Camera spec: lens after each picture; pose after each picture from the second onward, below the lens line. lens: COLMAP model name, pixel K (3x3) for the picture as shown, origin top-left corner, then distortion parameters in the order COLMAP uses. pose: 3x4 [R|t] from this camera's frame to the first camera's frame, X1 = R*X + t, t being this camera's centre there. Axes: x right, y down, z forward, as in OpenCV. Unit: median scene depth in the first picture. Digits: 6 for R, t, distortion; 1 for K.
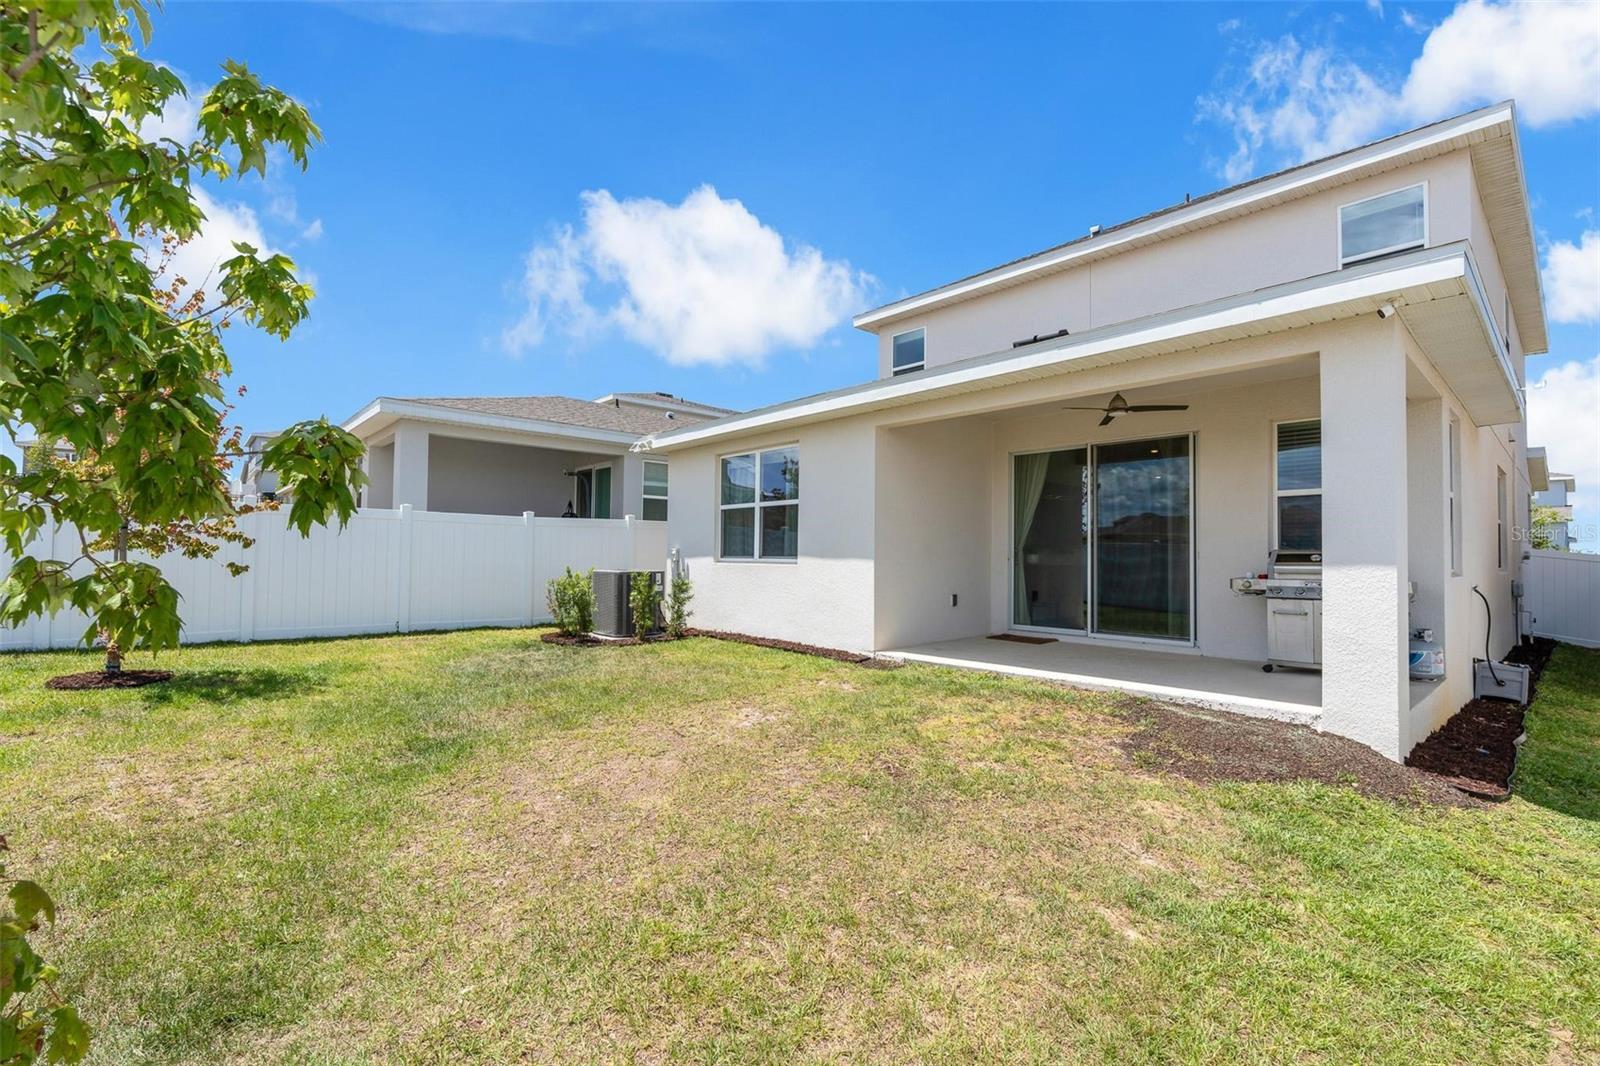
lens RADIAL K [[760.8, 0, 793.9], [0, 760.8, 529.9], [0, 0, 1]] dist [-0.002919, 0.001295]
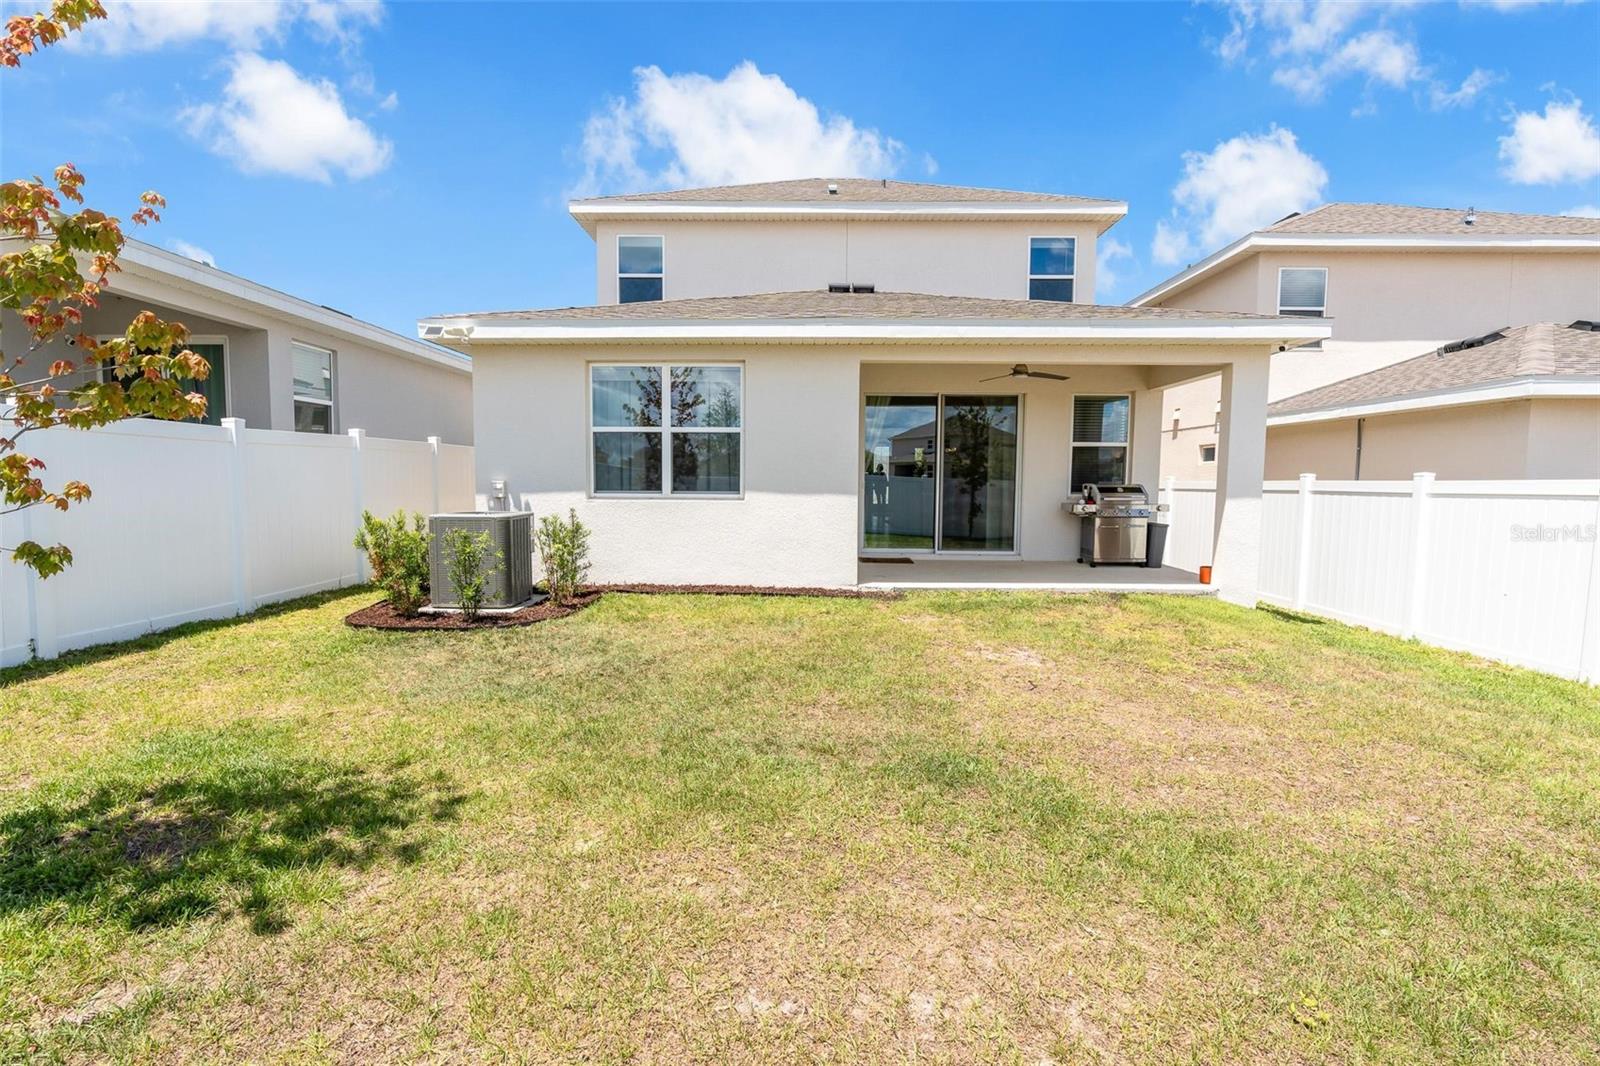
lens RADIAL K [[760.8, 0, 793.9], [0, 760.8, 529.9], [0, 0, 1]] dist [-0.002919, 0.001295]
pose [[0.643609, -0.058131, 0.763144, -0.637379], [-0.026627, 0.994807, 0.098233, -0.009994], [-0.764891, -0.083544, 0.638719, 0.366623]]
